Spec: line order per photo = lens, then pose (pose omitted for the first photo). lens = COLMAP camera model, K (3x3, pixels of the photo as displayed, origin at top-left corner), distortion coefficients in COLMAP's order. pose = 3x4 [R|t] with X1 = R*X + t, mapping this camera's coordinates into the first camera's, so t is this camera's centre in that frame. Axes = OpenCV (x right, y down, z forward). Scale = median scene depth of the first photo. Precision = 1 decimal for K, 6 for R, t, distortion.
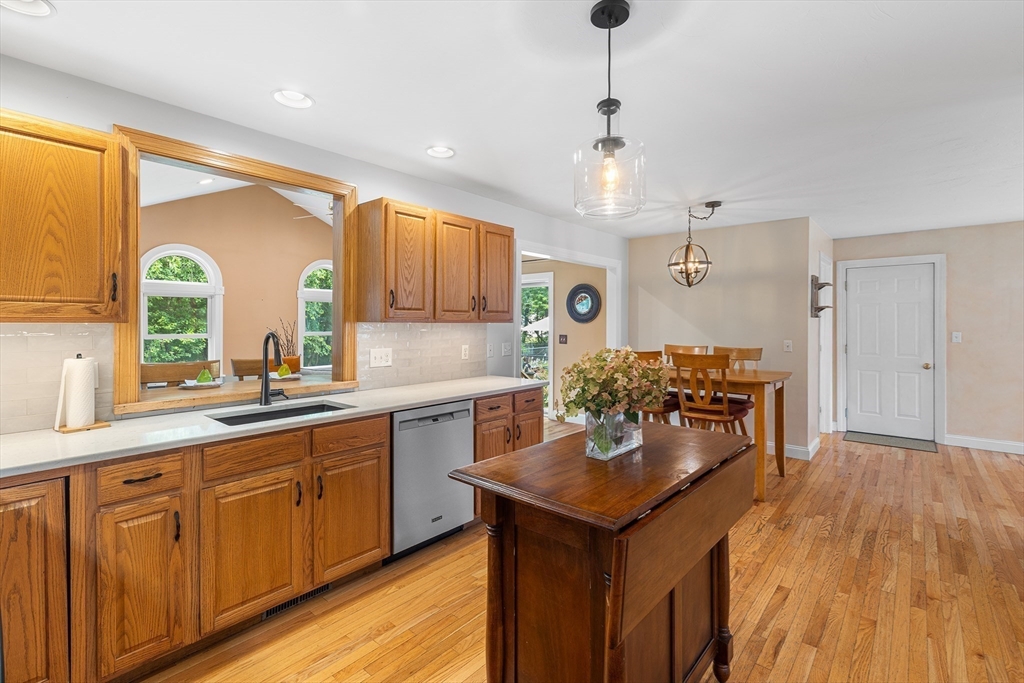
lens RADIAL K [[465.2, 0, 500.2], [0, 465.2, 320.3], [0, 0, 1]] dist [0.003740, -0.000319]
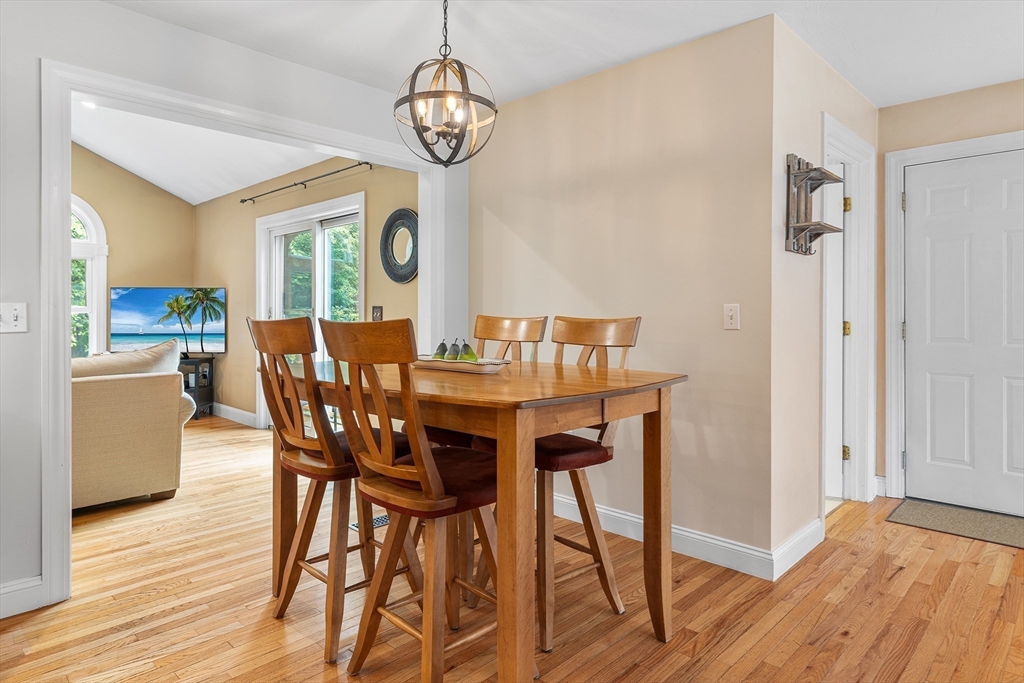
lens RADIAL K [[599.2, 0, 487.2], [0, 599.2, 311.4], [0, 0, 1]] dist [-0.006325, -0.000091]
pose [[0.997768, -0.000270, -0.066775, 0.604715], [0.000378, 0.999999, 0.001607, 0.070506], [0.066774, -0.001629, 0.997767, 0.599426]]
